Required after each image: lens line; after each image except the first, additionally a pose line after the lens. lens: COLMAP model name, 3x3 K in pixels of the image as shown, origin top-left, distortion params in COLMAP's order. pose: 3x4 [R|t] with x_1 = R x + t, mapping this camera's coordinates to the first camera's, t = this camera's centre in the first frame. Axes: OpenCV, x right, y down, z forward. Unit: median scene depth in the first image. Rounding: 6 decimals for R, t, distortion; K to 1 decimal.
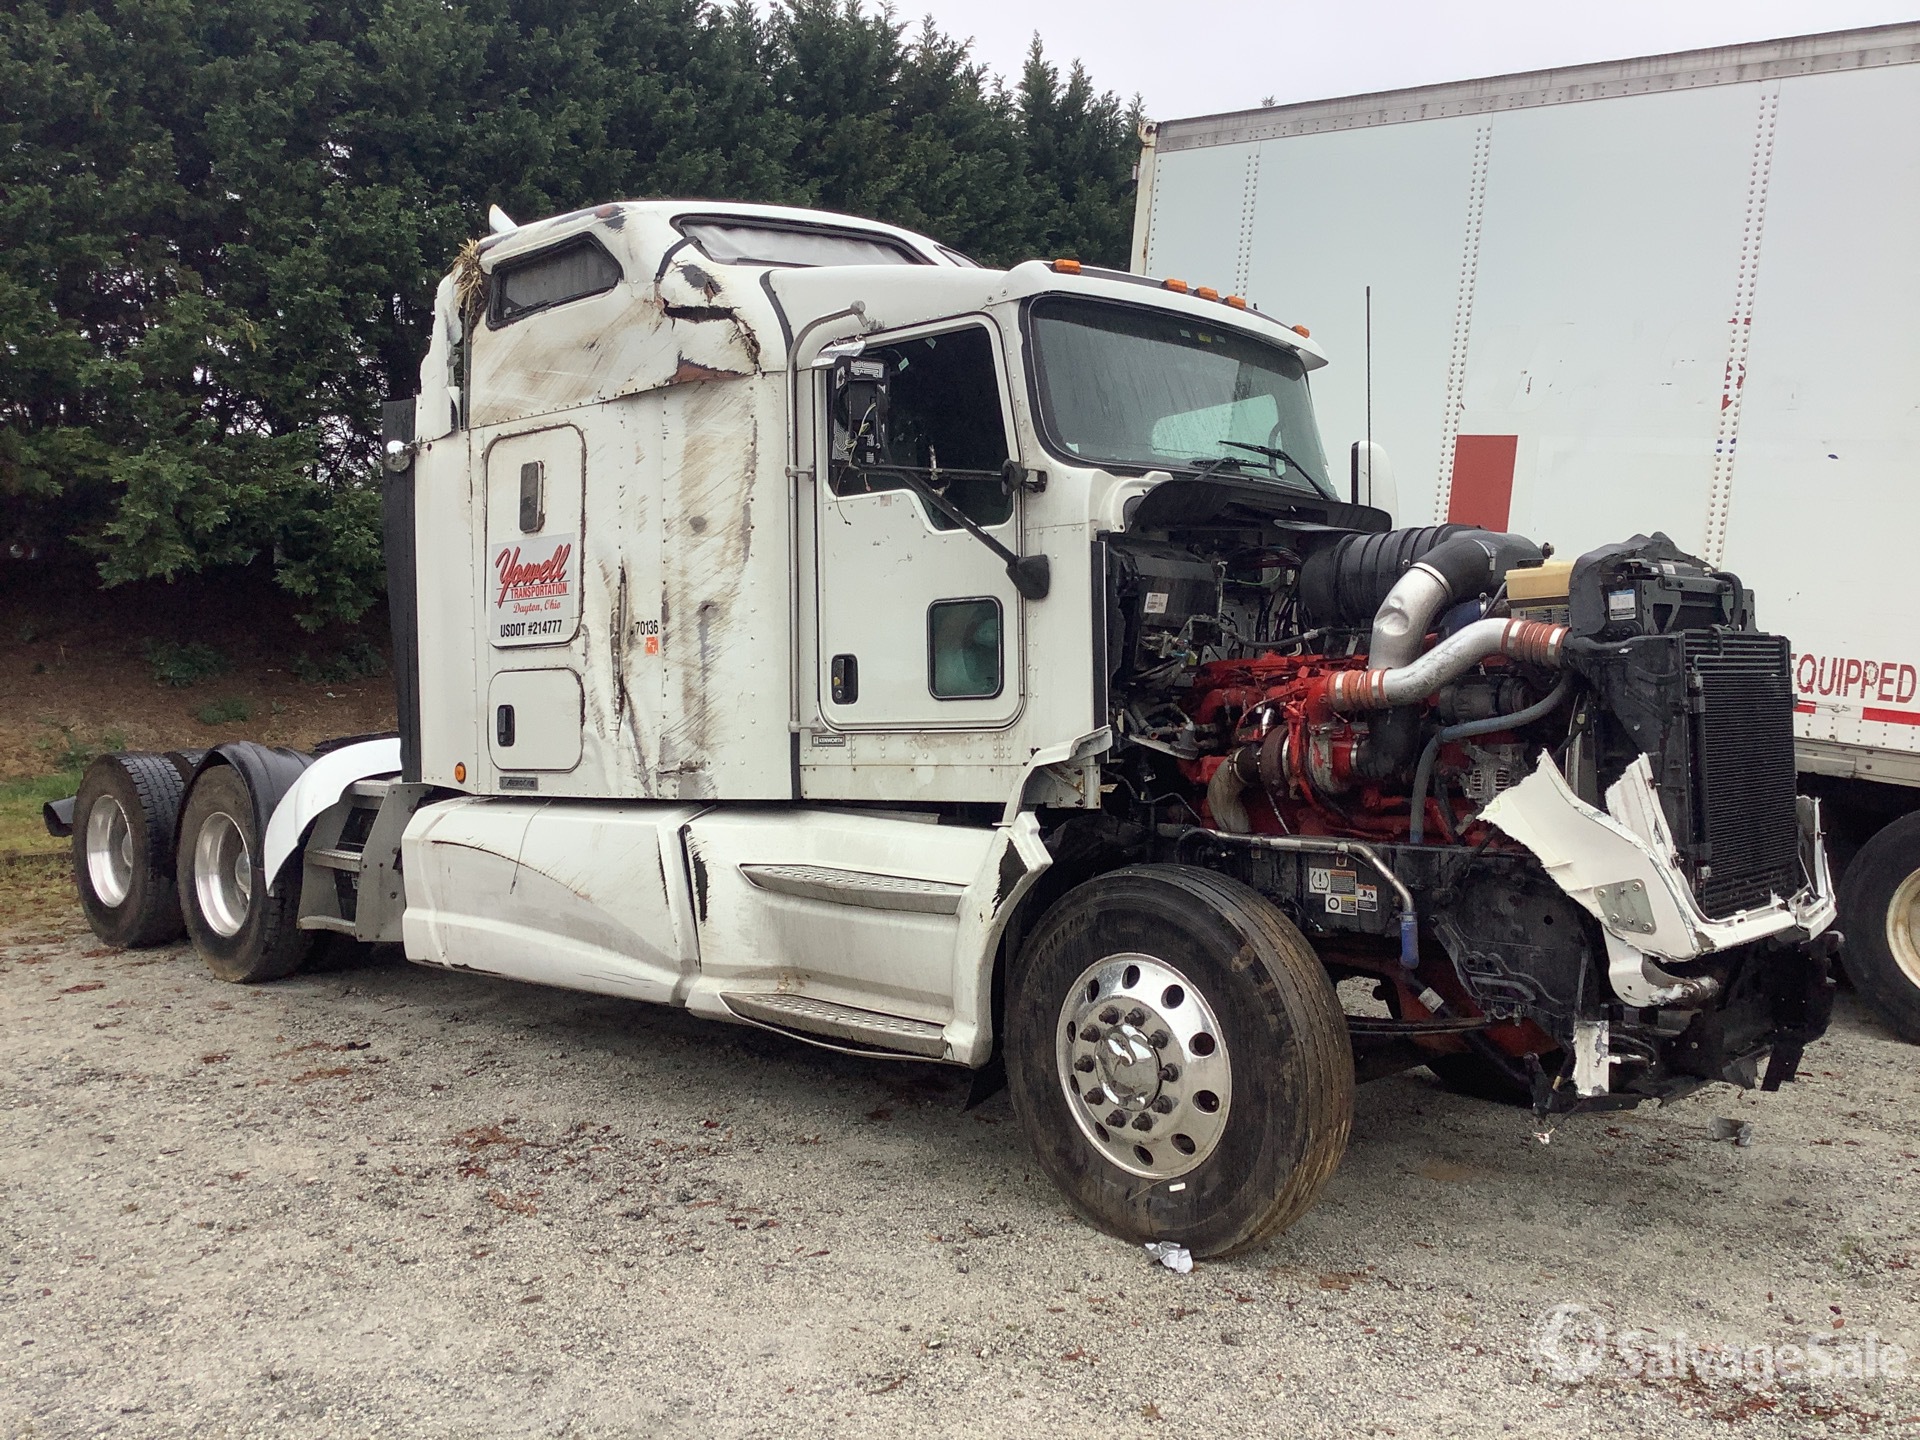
lens RADIAL K [[1718.8, 0, 949.1], [0, 1718.8, 690.3], [0, 0, 1]] dist [0.147999, -0.287789]
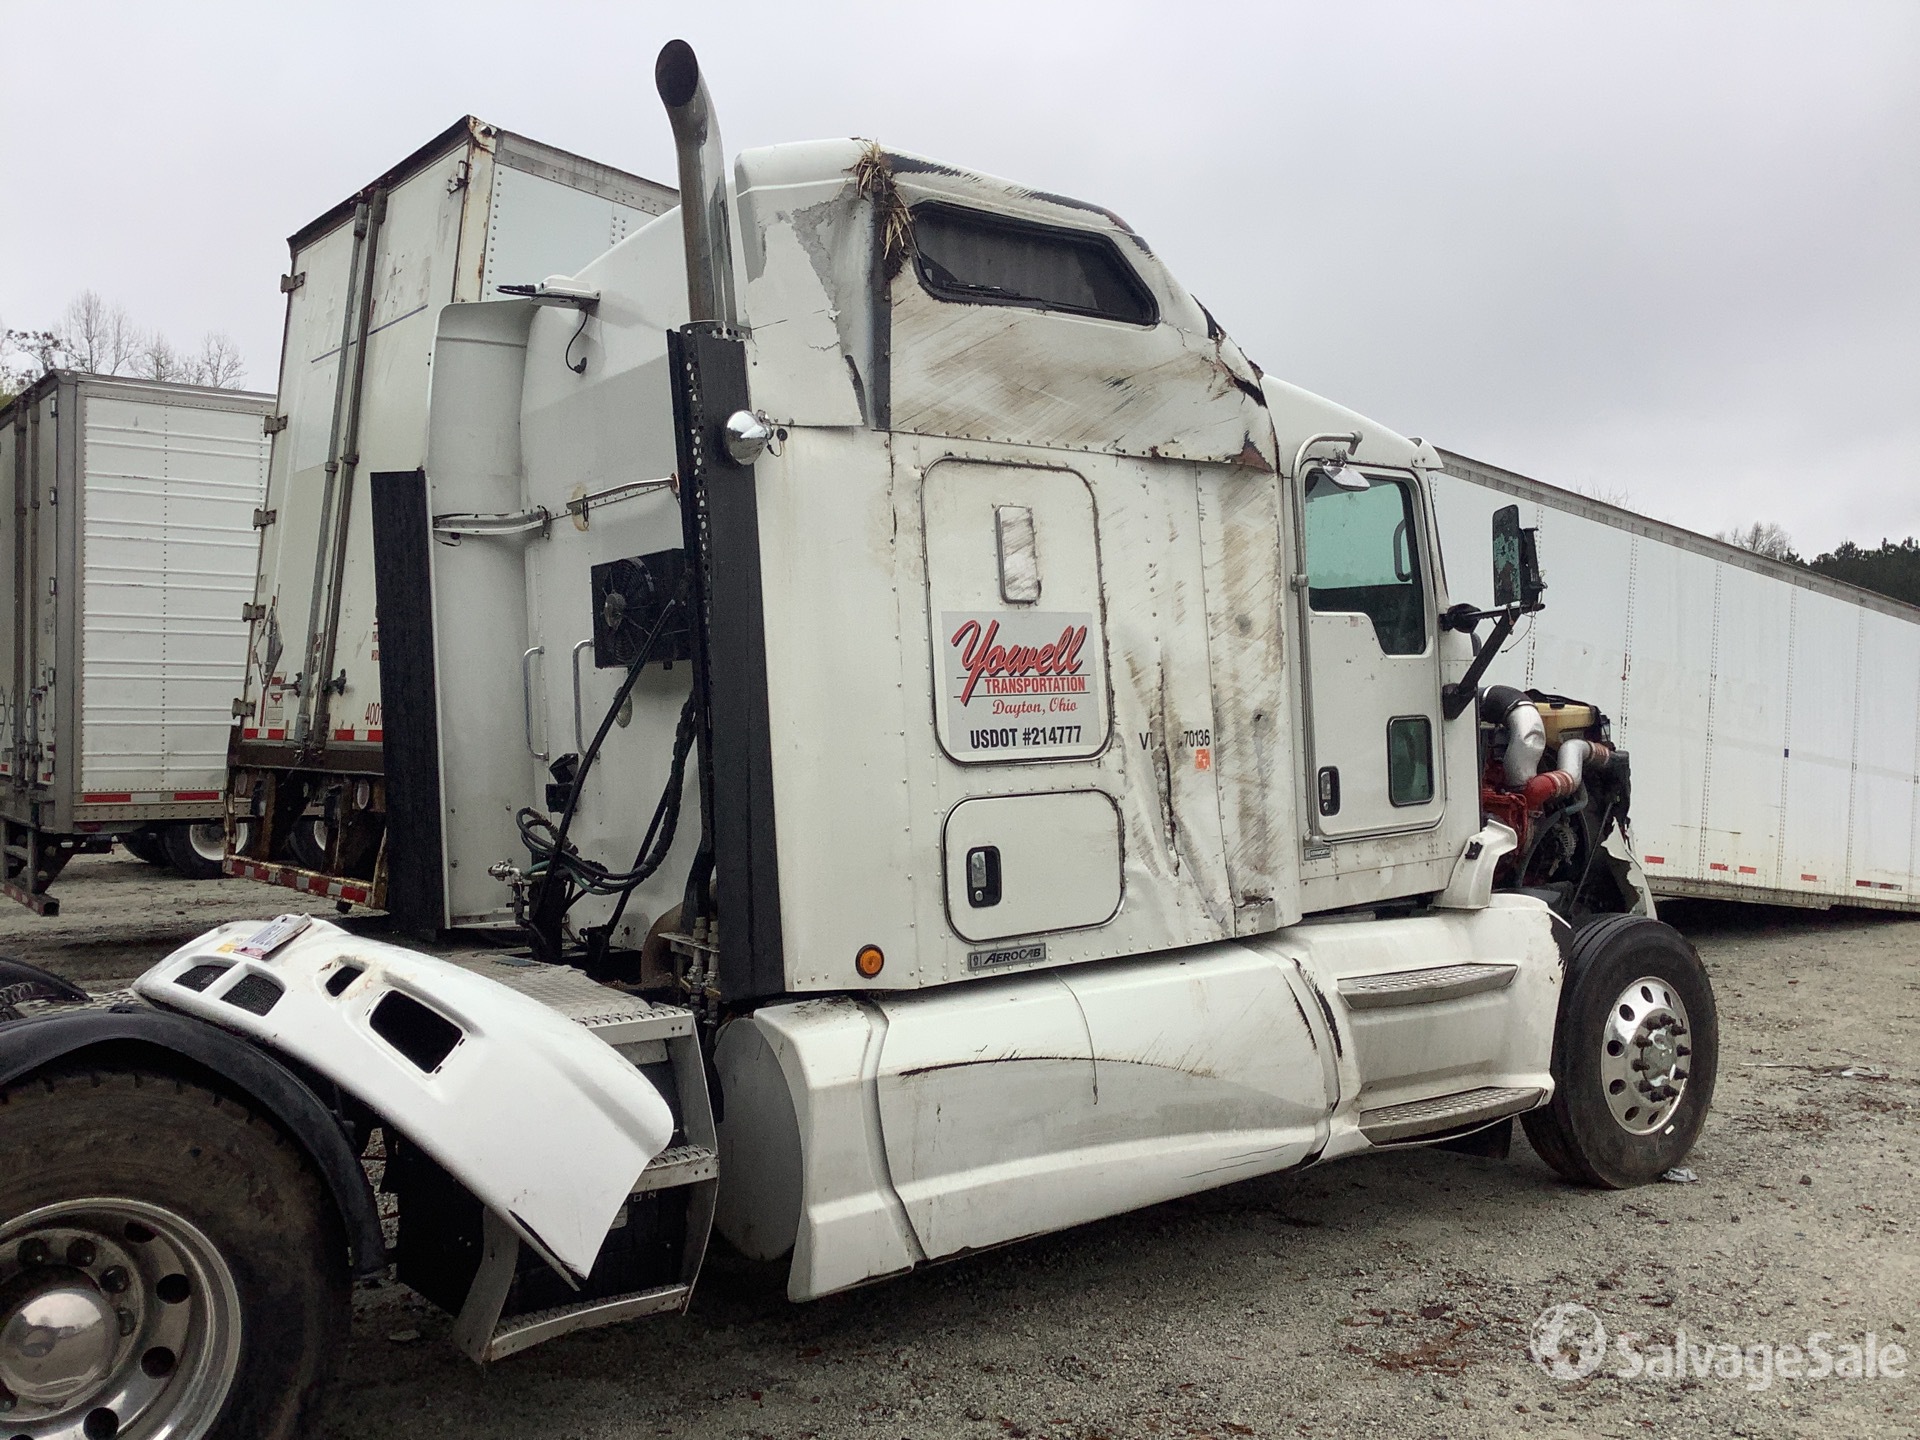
lens RADIAL K [[1718.8, 0, 949.1], [0, 1718.8, 690.3], [0, 0, 1]] dist [0.147999, -0.287789]
pose [[0.143768, 0.023597, 0.989330, -1.023369], [0.014767, 0.999553, -0.025986, -0.039432], [-0.989501, 0.018346, 0.143356, 0.993513]]
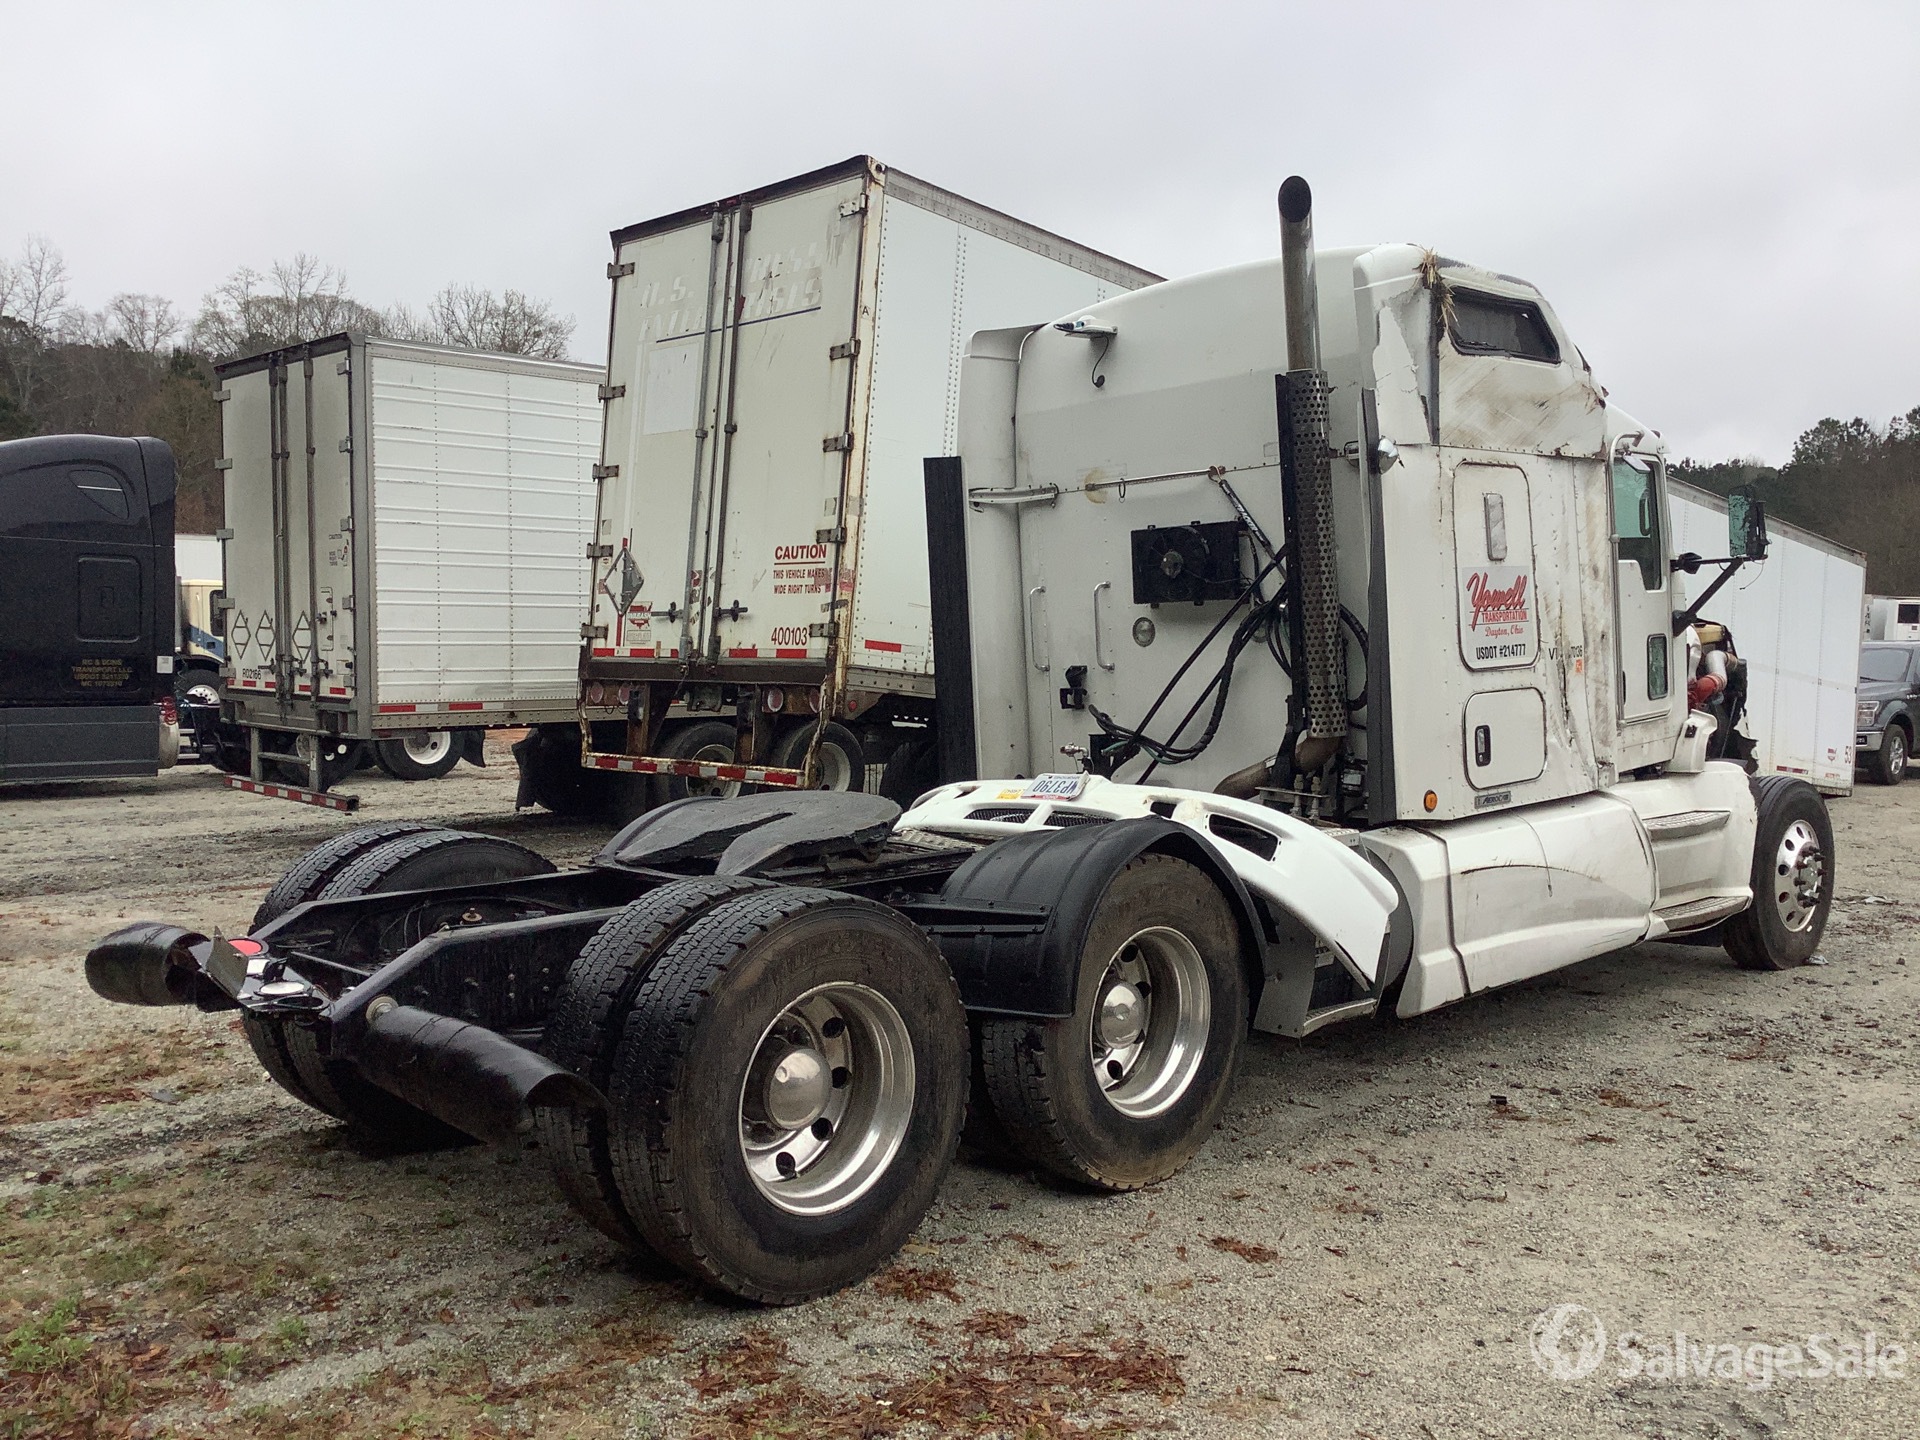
lens RADIAL K [[1718.8, 0, 949.1], [0, 1718.8, 690.3], [0, 0, 1]] dist [0.147999, -0.287789]
pose [[0.034897, -0.025920, 0.999055, -1.409228], [0.020254, 0.999477, 0.025223, -0.048805], [-0.999186, 0.019354, 0.035404, 1.390922]]
